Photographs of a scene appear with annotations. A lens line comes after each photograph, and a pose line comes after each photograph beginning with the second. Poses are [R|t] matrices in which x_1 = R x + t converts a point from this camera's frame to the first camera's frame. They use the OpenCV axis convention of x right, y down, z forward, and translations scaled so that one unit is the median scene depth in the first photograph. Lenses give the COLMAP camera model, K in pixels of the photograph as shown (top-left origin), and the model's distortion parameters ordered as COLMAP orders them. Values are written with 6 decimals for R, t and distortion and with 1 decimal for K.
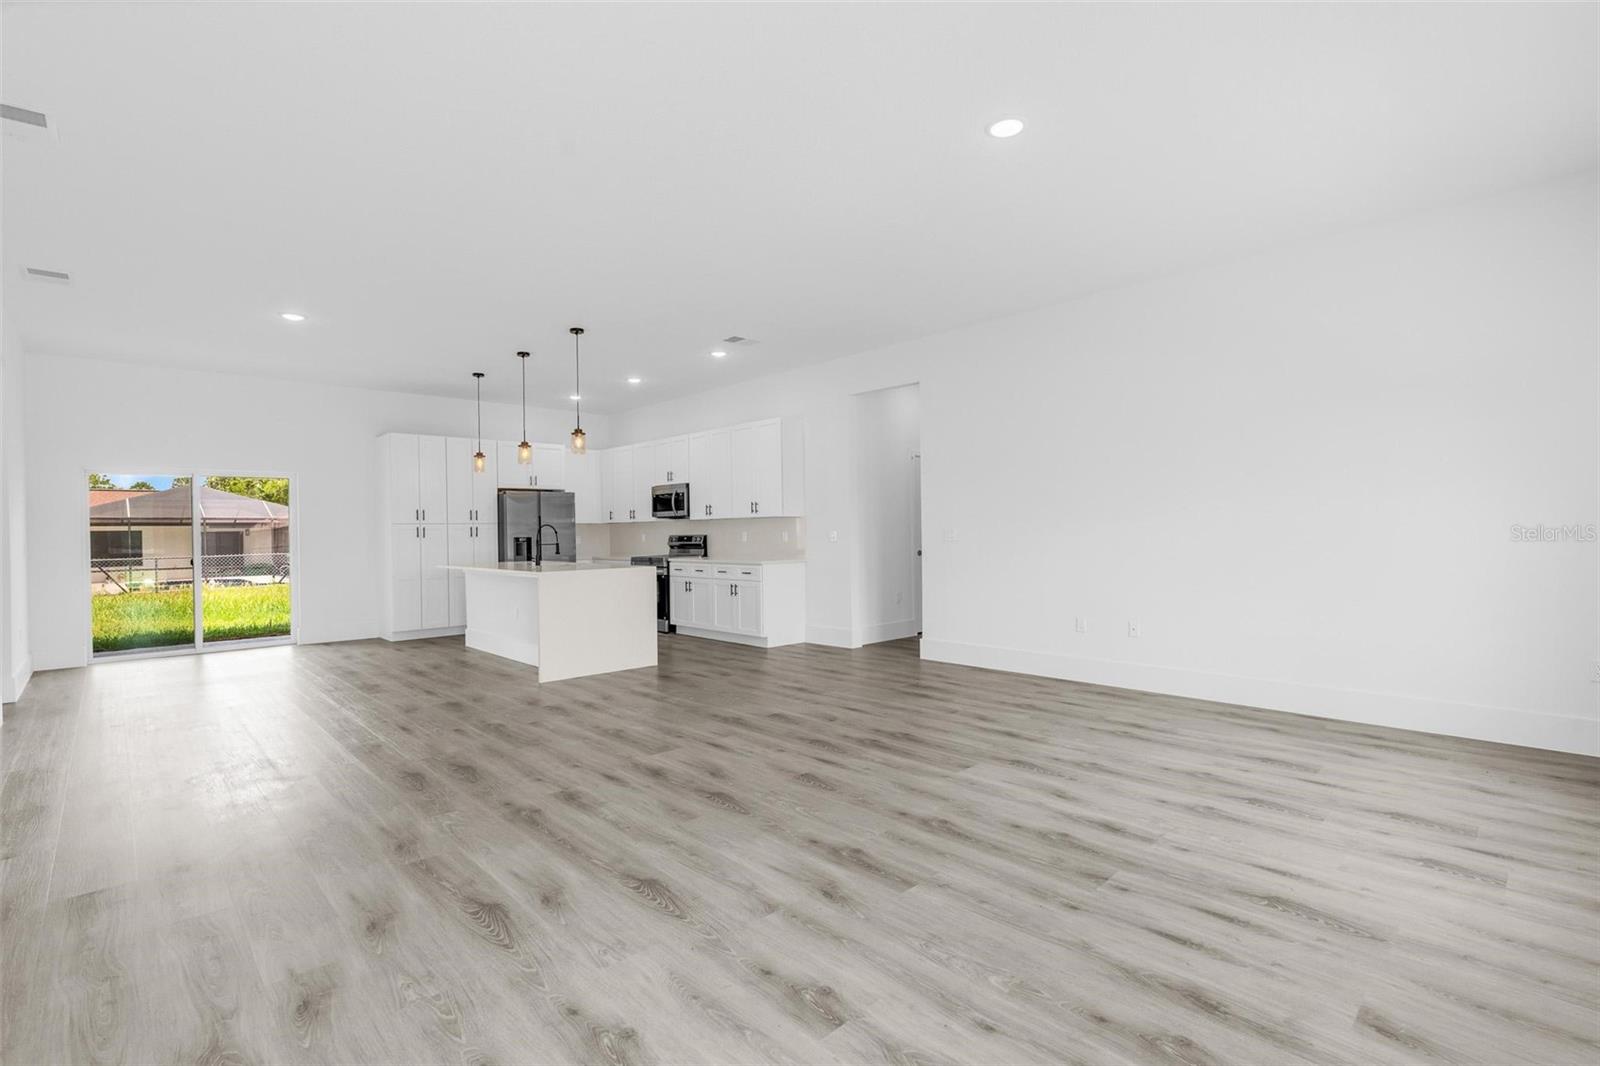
lens RADIAL K [[716.5, 0, 797.6], [0, 716.5, 541.8], [0, 0, 1]] dist [-0.005555, 0.001985]
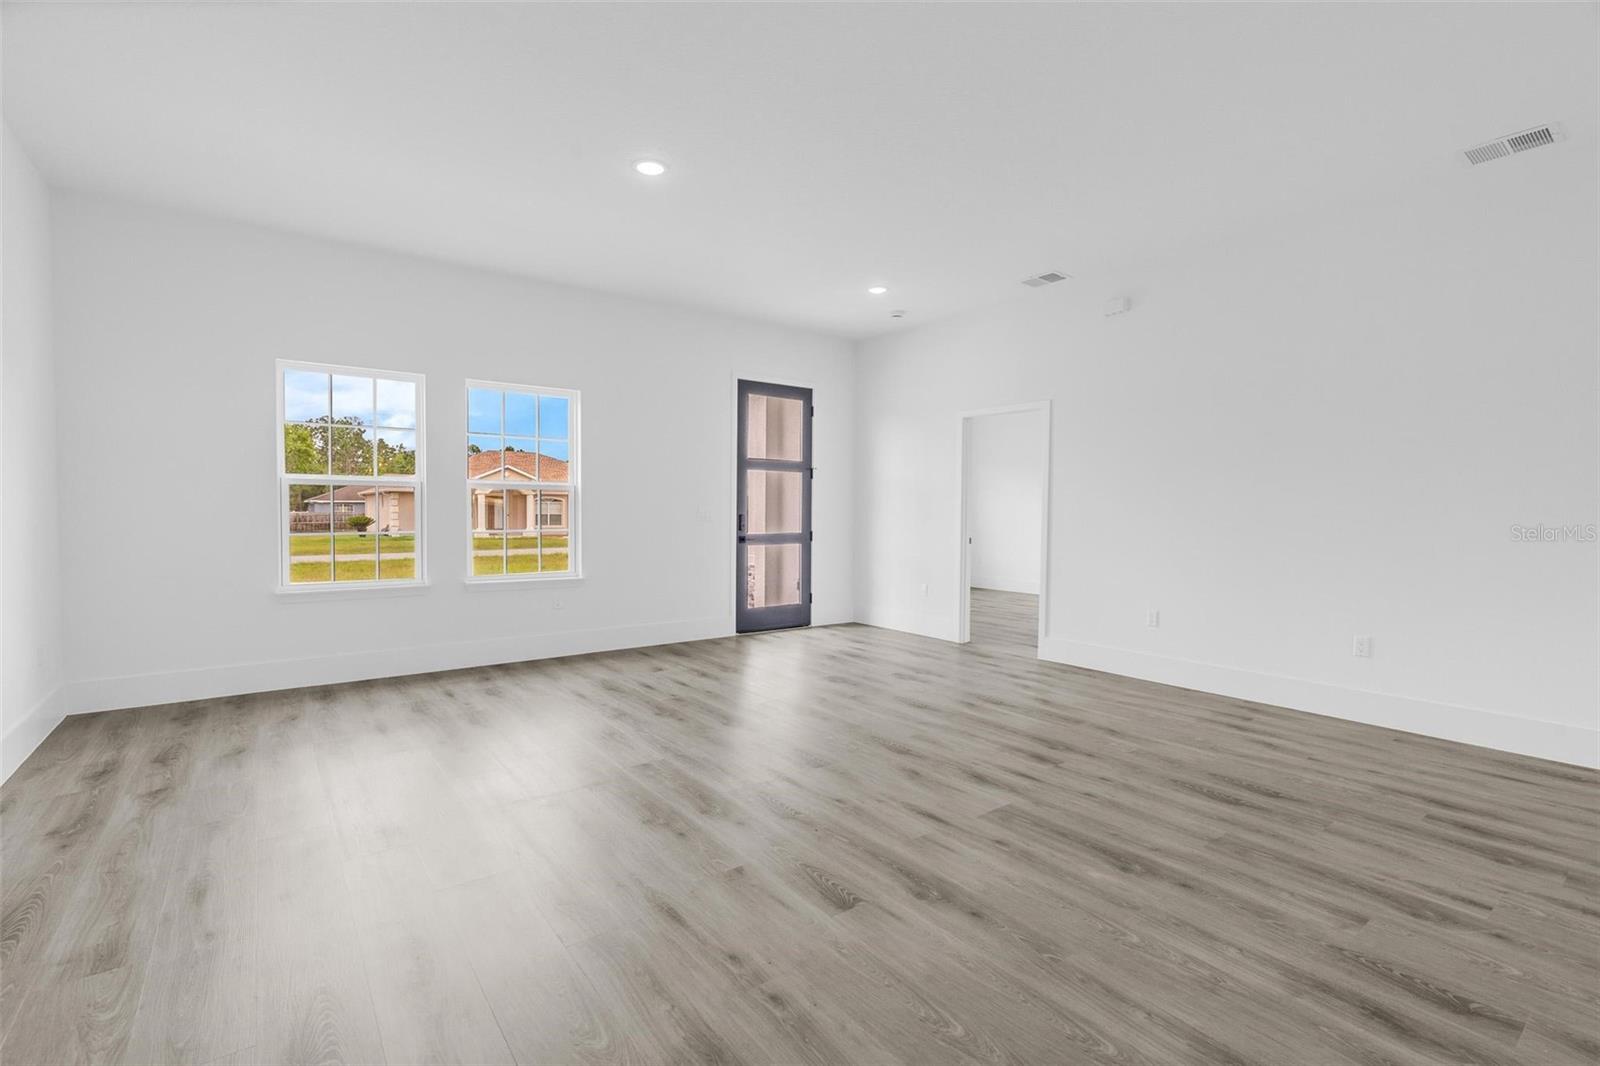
lens RADIAL K [[716.5, 0, 790.2], [0, 716.5, 542.9], [0, 0, 1]] dist [-0.005555, 0.001985]
pose [[-0.992210, 0.001089, 0.124568, -0.033952], [0.008453, 0.998245, 0.058605, -0.014143], [-0.124286, 0.059201, -0.990479, 0.905781]]
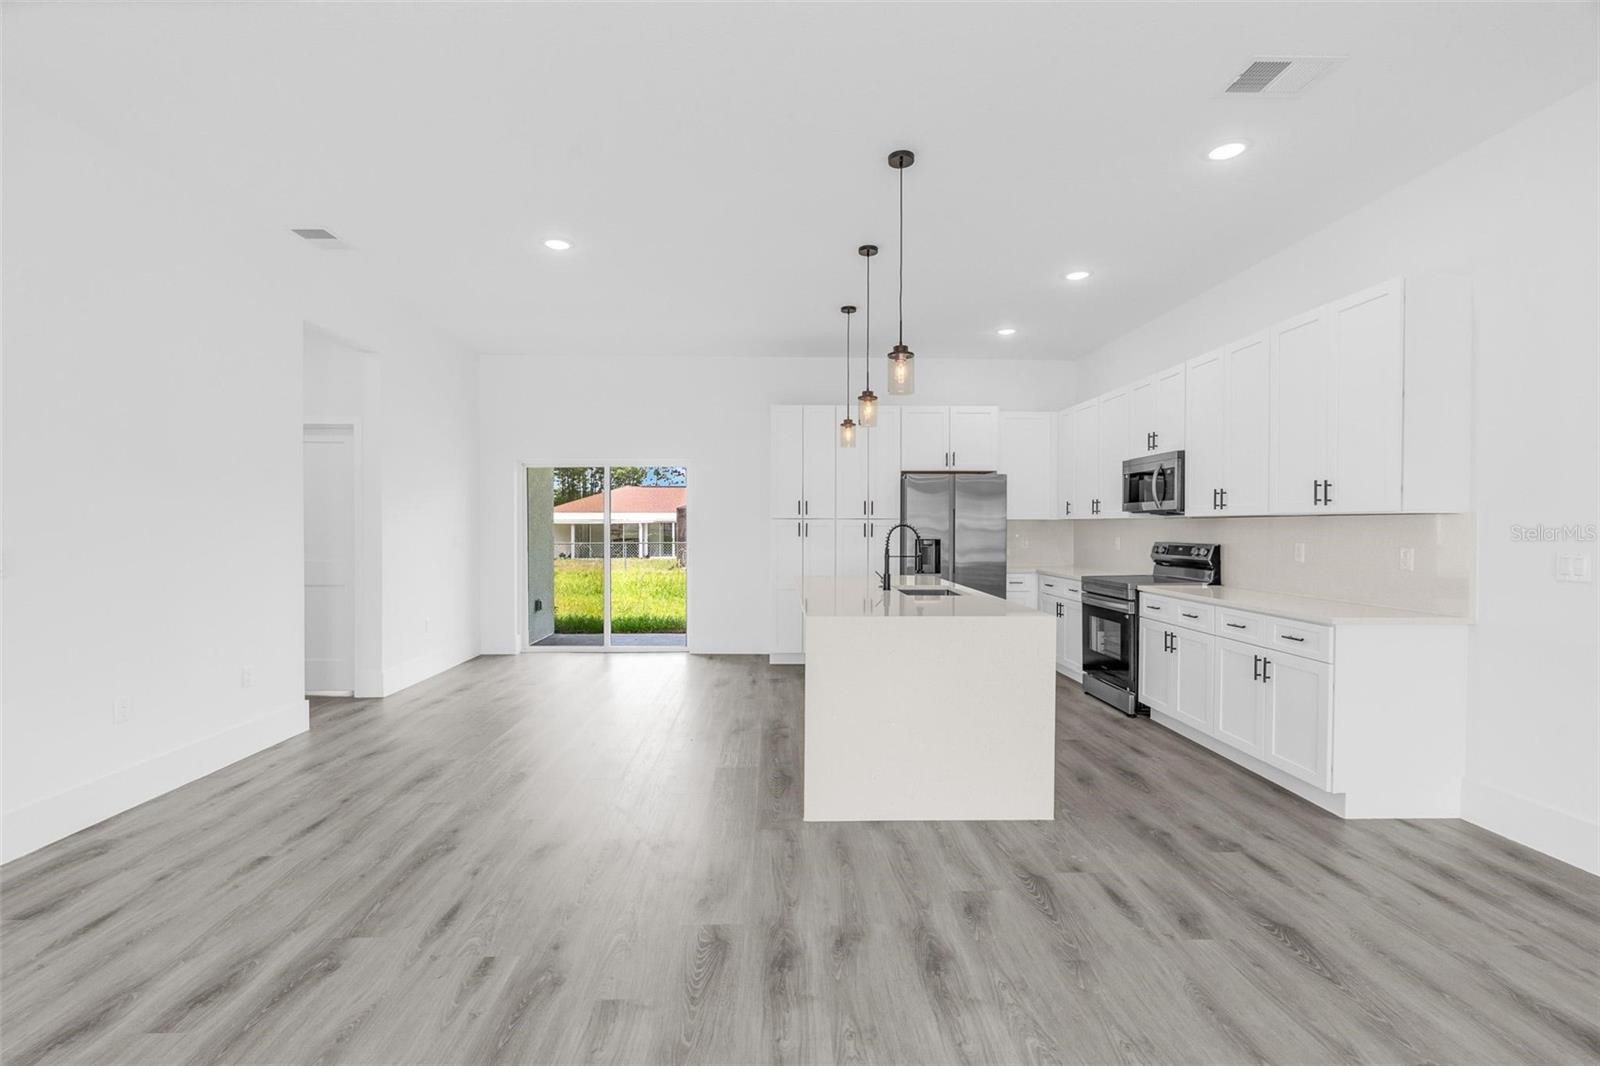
lens RADIAL K [[716.5, 0, 796.7], [0, 716.5, 529.9], [0, 0, 1]] dist [-0.005555, 0.001985]
pose [[0.743346, 0.021611, -0.668558, -0.004430], [-0.023374, 0.999707, 0.006326, -0.020045], [0.668499, 0.010925, 0.743633, 0.458137]]
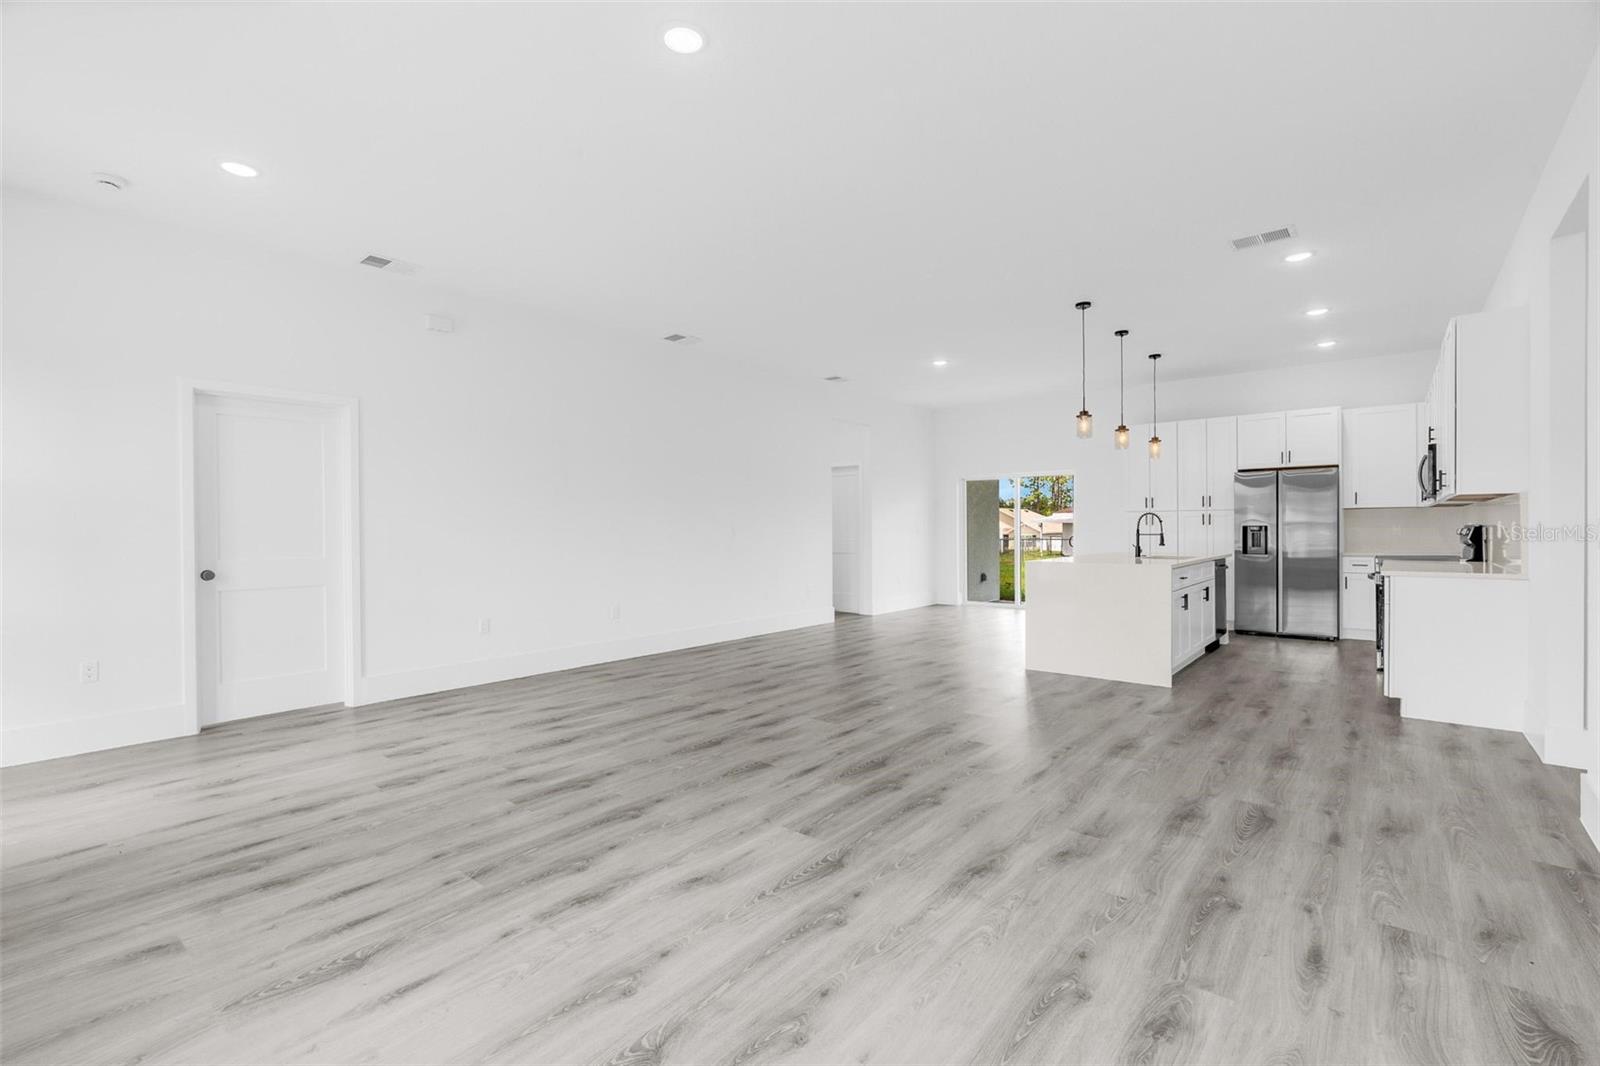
lens RADIAL K [[716.5, 0, 805.7], [0, 716.5, 539.6], [0, 0, 1]] dist [-0.005555, 0.001985]
pose [[0.124357, 0.028507, -0.991828, 0.478083], [-0.006942, 0.999588, 0.027860, -0.011749], [0.992213, 0.003421, 0.124504, 0.433193]]
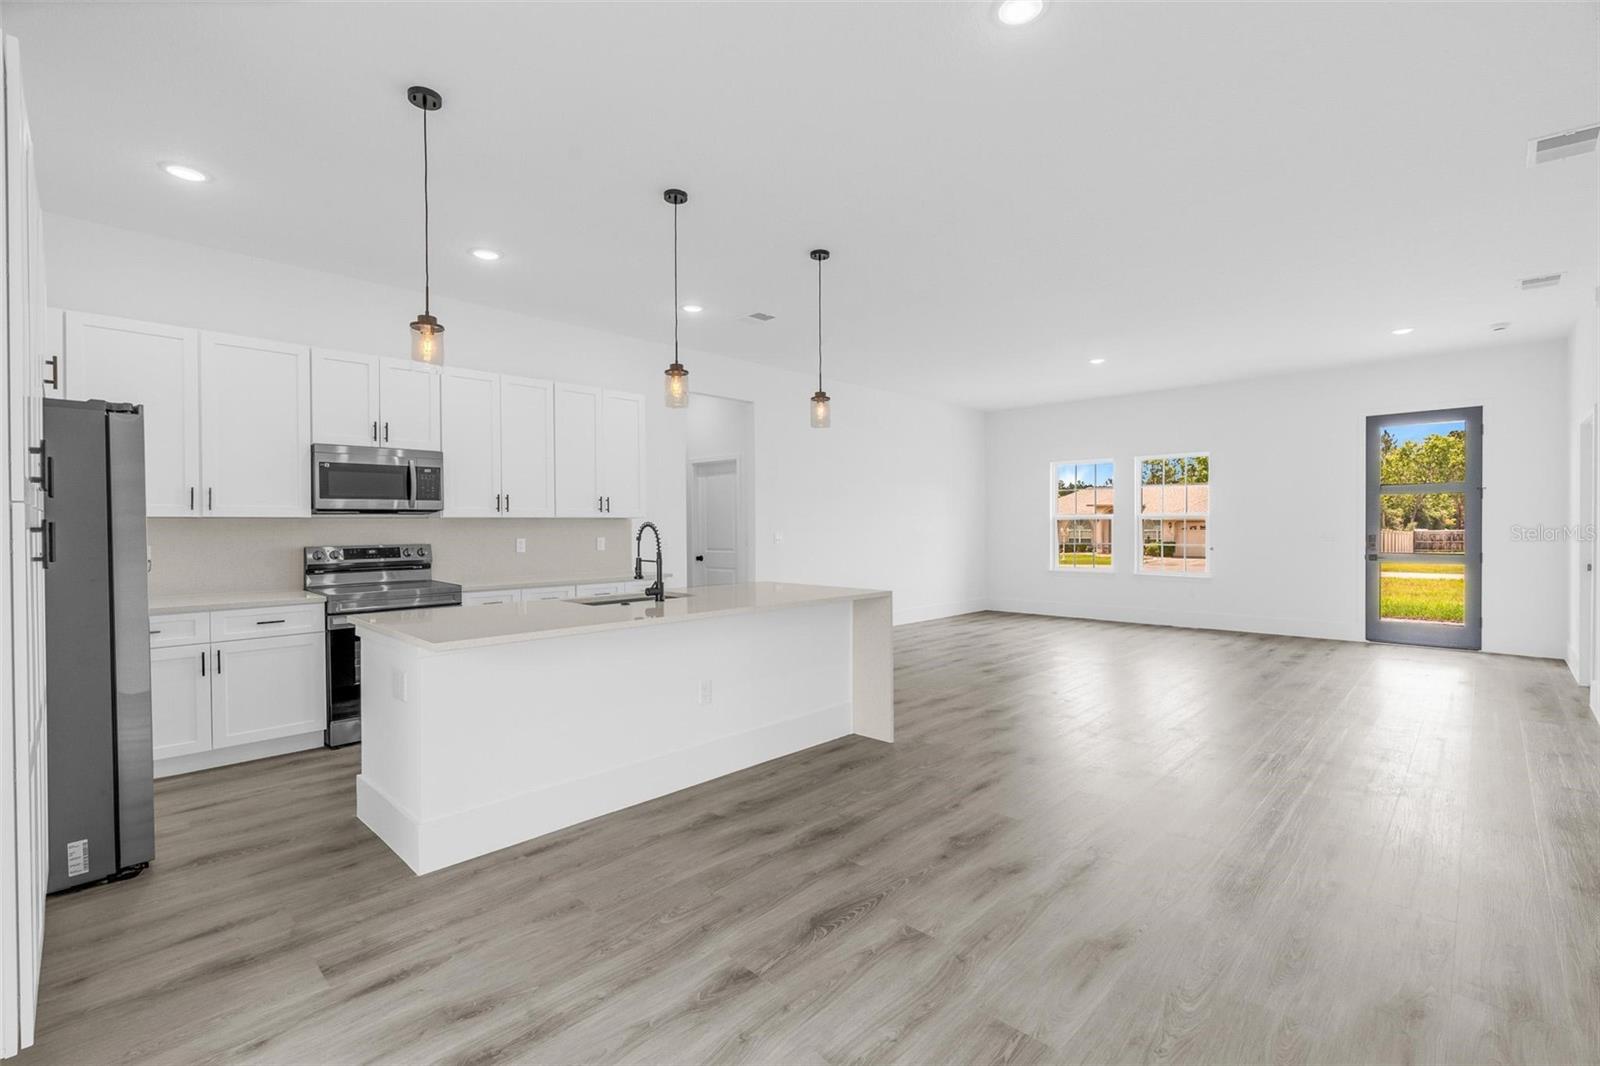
lens RADIAL K [[716.5, 0, 796.2], [0, 716.5, 525.3], [0, 0, 1]] dist [-0.005555, 0.001985]
pose [[-0.034123, 0.014169, 0.999317, -0.849004], [0.019522, 0.999718, -0.013508, -0.013069], [-0.999227, 0.019048, -0.034390, 0.869617]]
